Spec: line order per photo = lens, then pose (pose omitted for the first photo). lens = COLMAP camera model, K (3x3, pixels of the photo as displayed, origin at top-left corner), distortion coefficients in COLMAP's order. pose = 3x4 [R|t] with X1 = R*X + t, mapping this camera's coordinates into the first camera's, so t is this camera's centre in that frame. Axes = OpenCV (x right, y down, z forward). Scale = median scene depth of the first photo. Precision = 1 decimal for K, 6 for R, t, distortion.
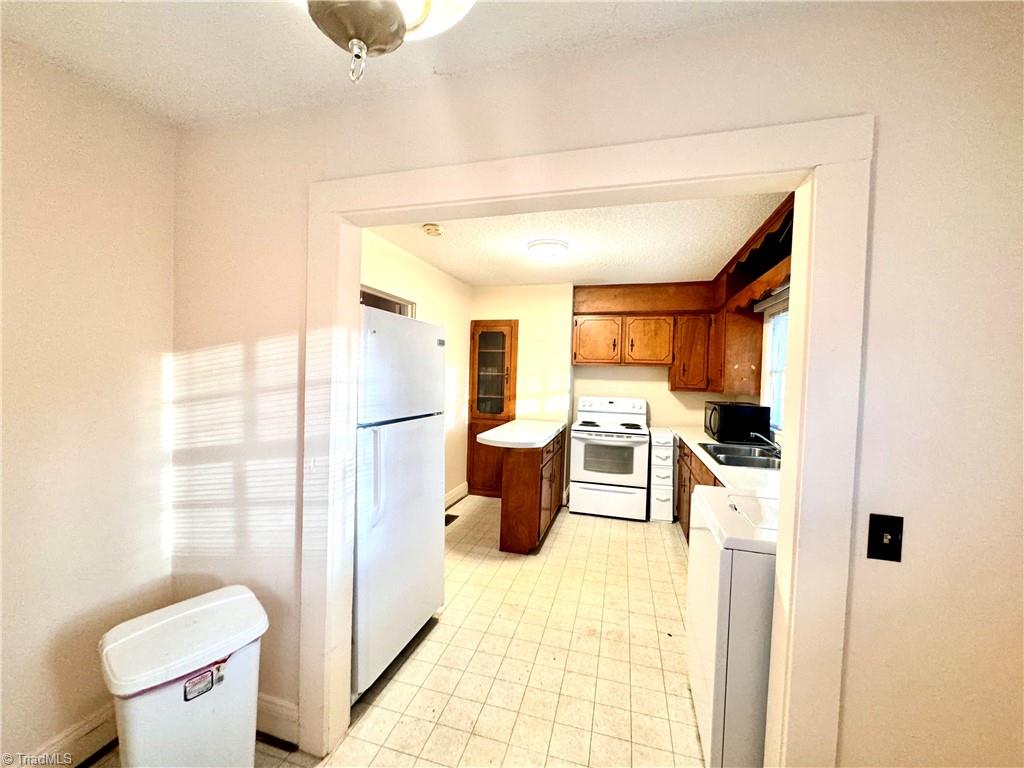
lens RADIAL K [[408.8, 0, 512.0], [0, 408.8, 384.0], [0, 0, 1]] dist [0.000160, 0.000000]
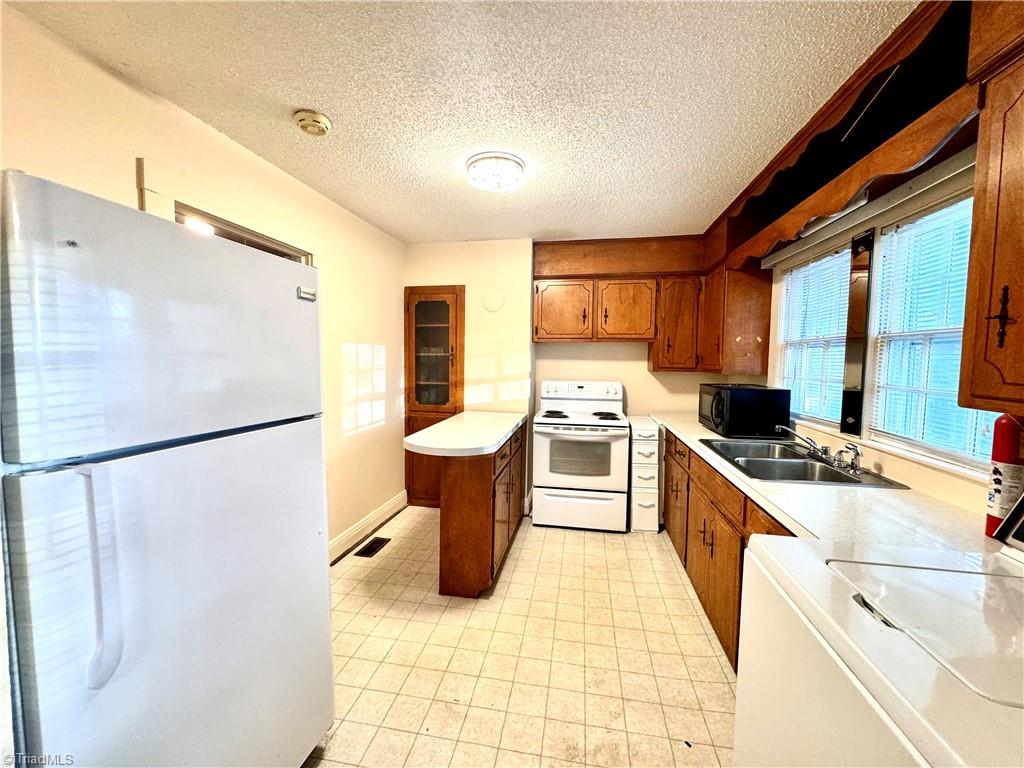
lens RADIAL K [[408.8, 0, 512.0], [0, 408.8, 384.0], [0, 0, 1]] dist [0.000160, 0.000000]
pose [[0.995333, -0.022697, 0.093795, 0.031184], [0.019036, 0.999028, 0.039748, 0.003975], [-0.094606, -0.037777, 0.994798, 0.217732]]
